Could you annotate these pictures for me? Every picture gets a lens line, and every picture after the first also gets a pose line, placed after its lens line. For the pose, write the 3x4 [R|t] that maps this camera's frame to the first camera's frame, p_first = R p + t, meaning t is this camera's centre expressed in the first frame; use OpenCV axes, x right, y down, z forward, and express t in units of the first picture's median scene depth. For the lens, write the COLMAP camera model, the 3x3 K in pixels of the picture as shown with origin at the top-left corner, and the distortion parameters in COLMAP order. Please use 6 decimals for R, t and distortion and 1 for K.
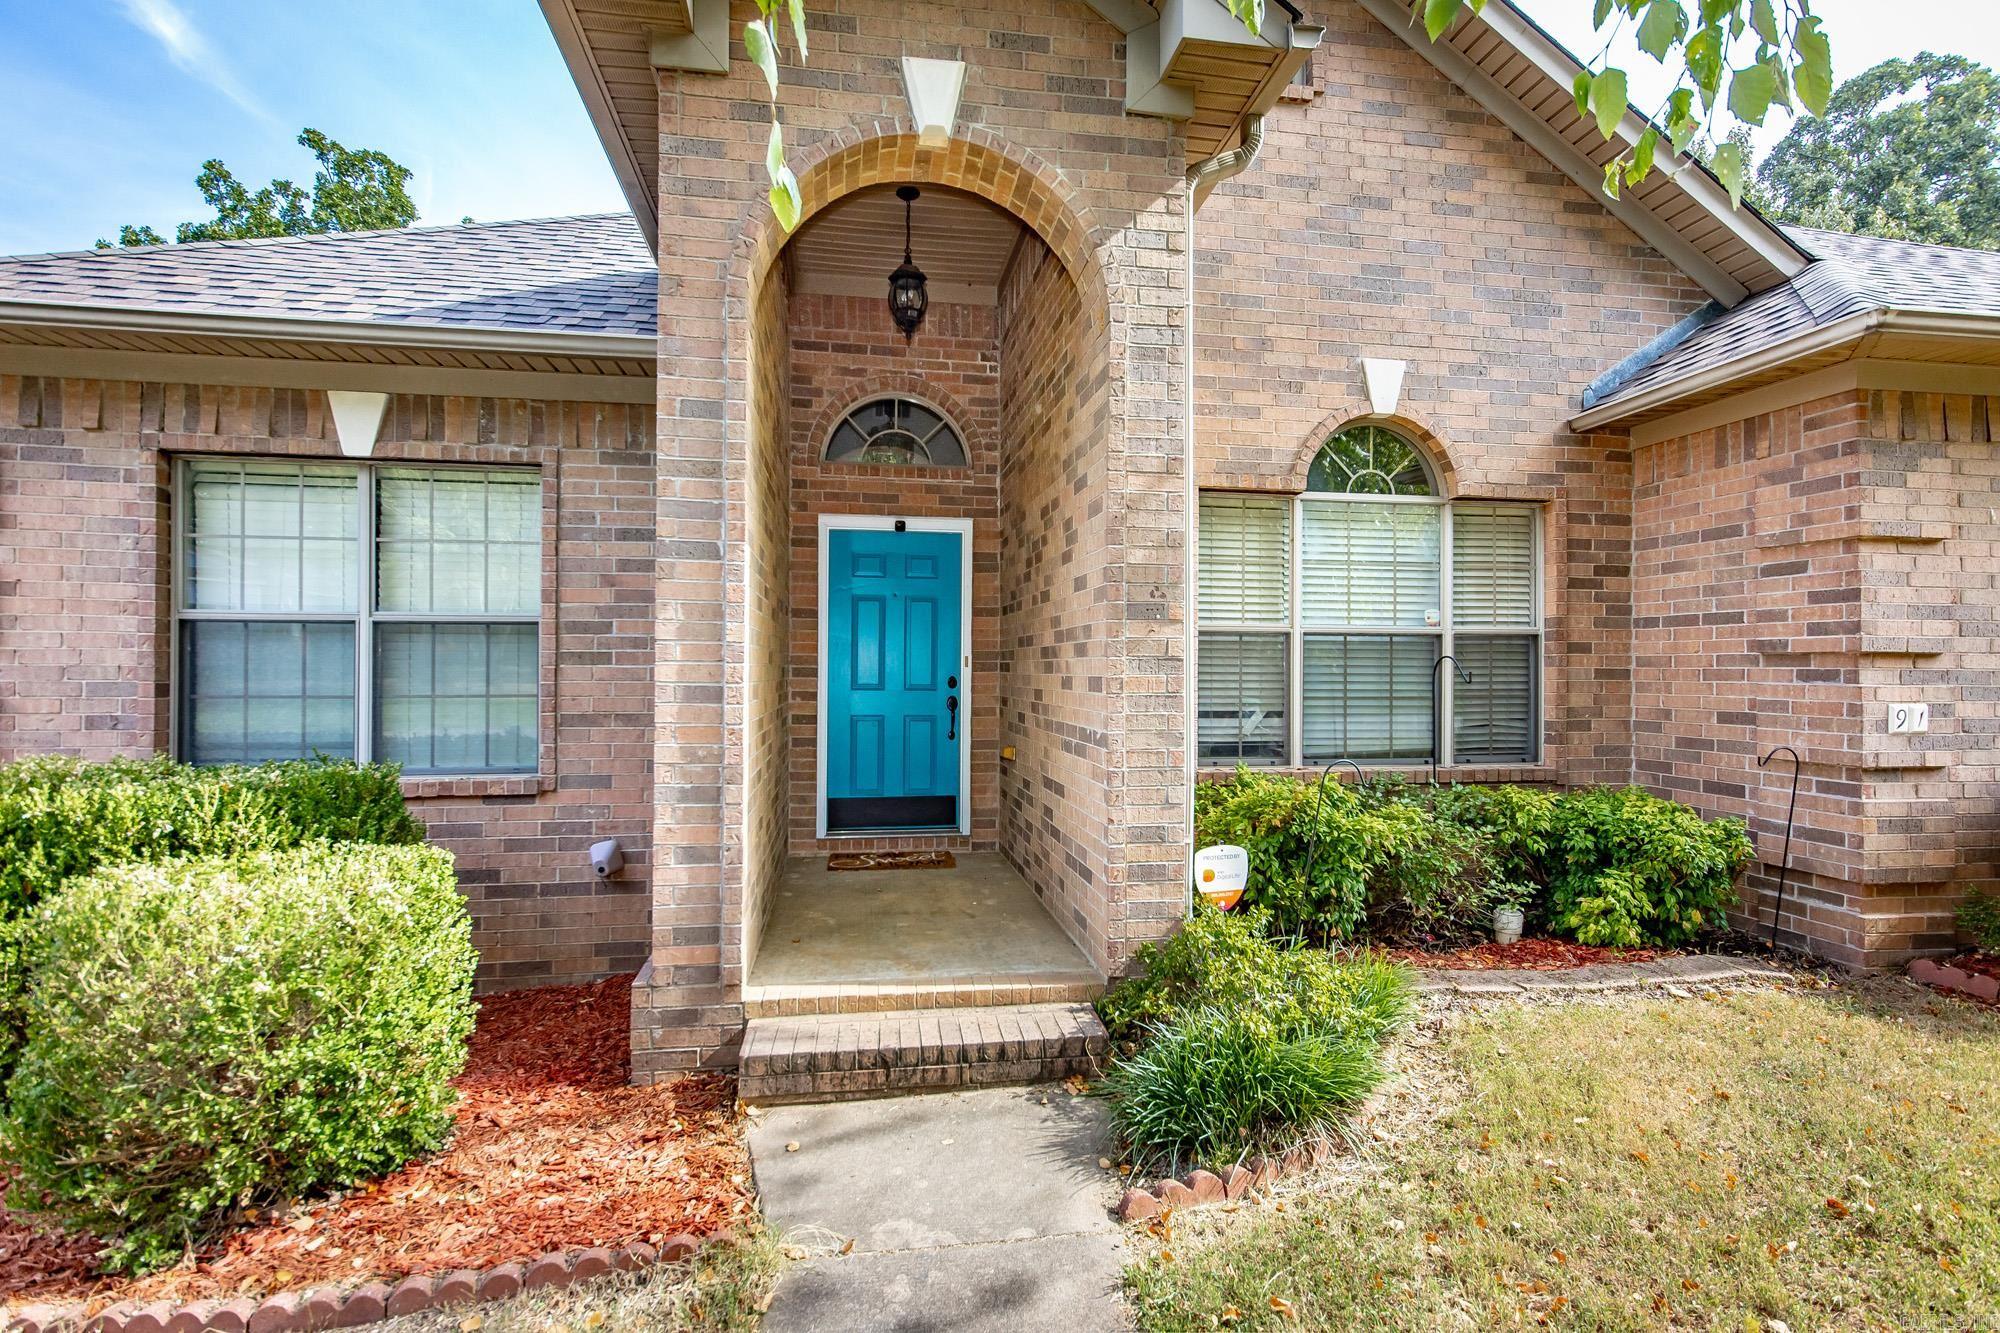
lens RADIAL K [[988.3, 0, 987.7], [0, 988.3, 668.0], [0, 0, 1]] dist [0.011363, -0.000090]
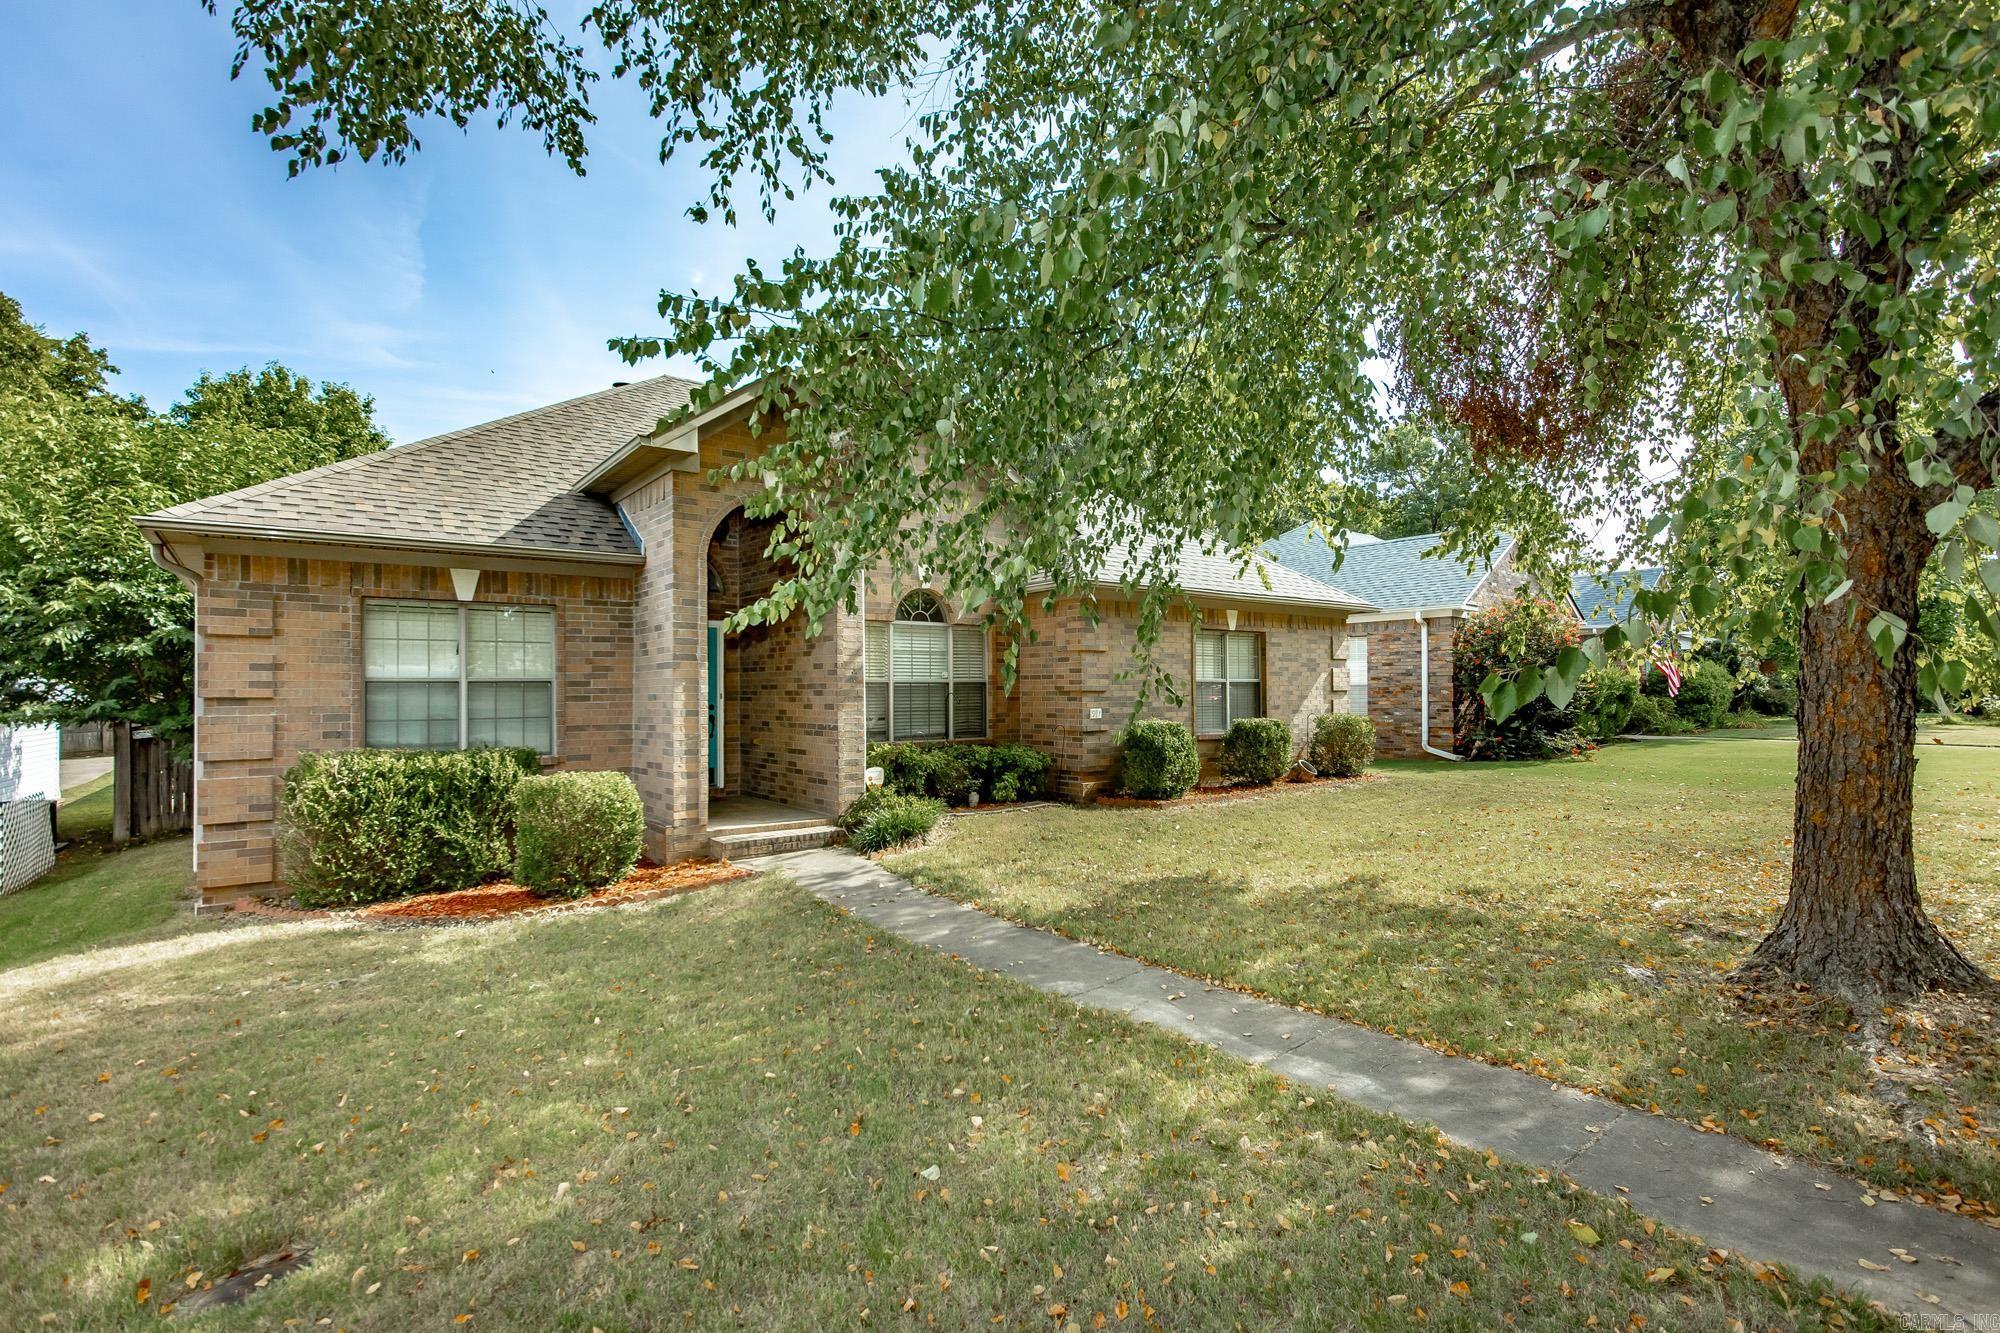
lens RADIAL K [[875.4, 0, 998.8], [0, 875.4, 670.2], [0, 0, 1]] dist [0.003776, 0.000430]
pose [[0.880887, 0.002745, 0.473319, -0.492198], [0.008409, 0.999735, -0.021448, -0.022309], [-0.473252, 0.022874, 0.880630, -1.036721]]
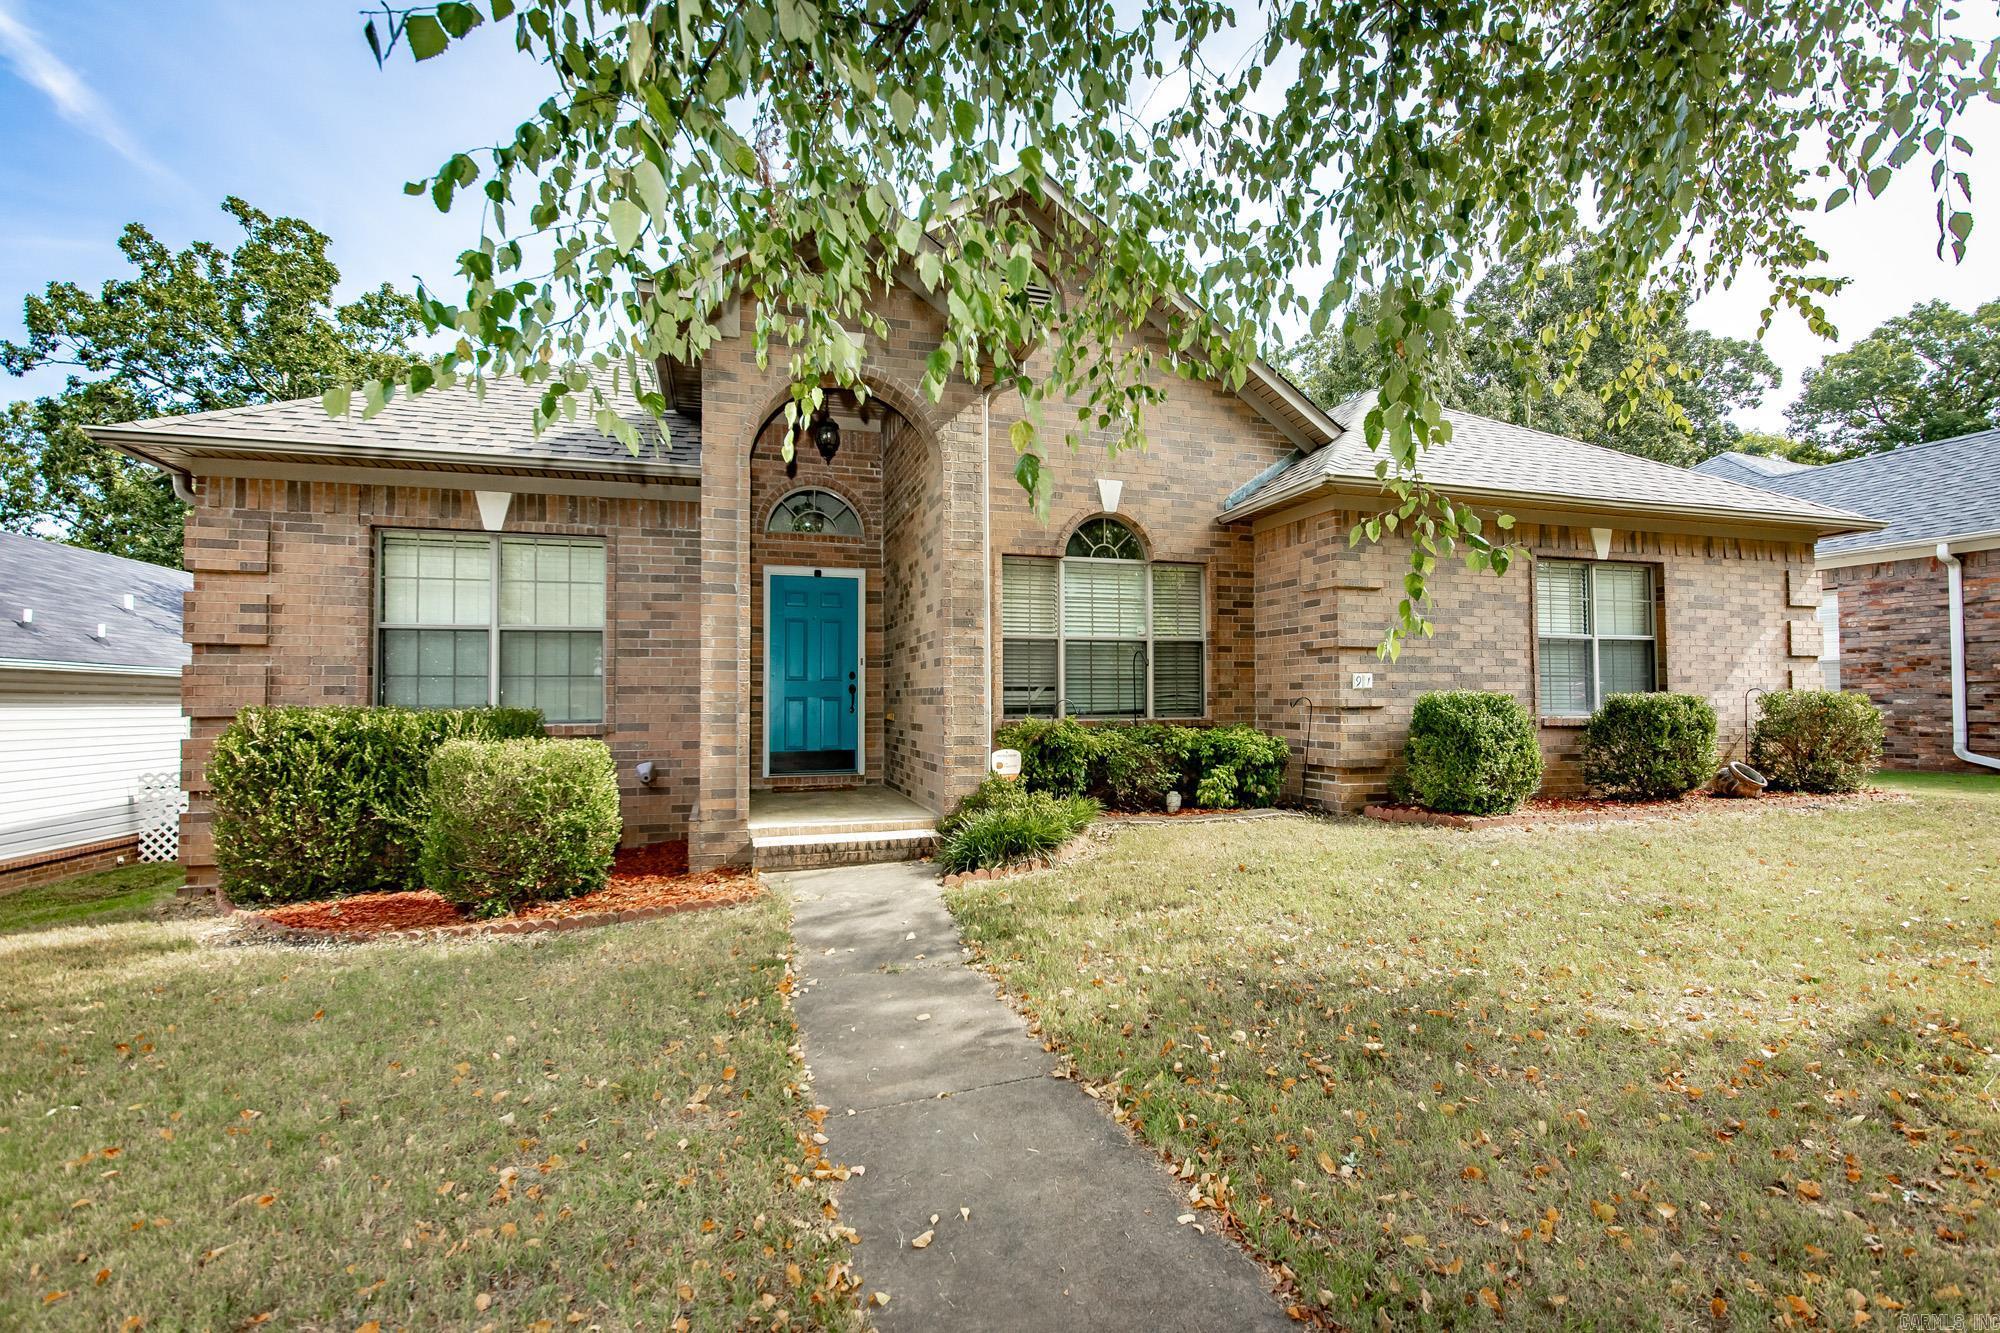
lens RADIAL K [[875.4, 0, 998.8], [0, 875.4, 670.2], [0, 0, 1]] dist [0.003776, 0.000430]
pose [[0.989015, -0.005884, 0.147699, -0.016601], [0.009807, 0.999618, -0.025849, 0.062360], [-0.147491, 0.027014, 0.988694, -0.532533]]
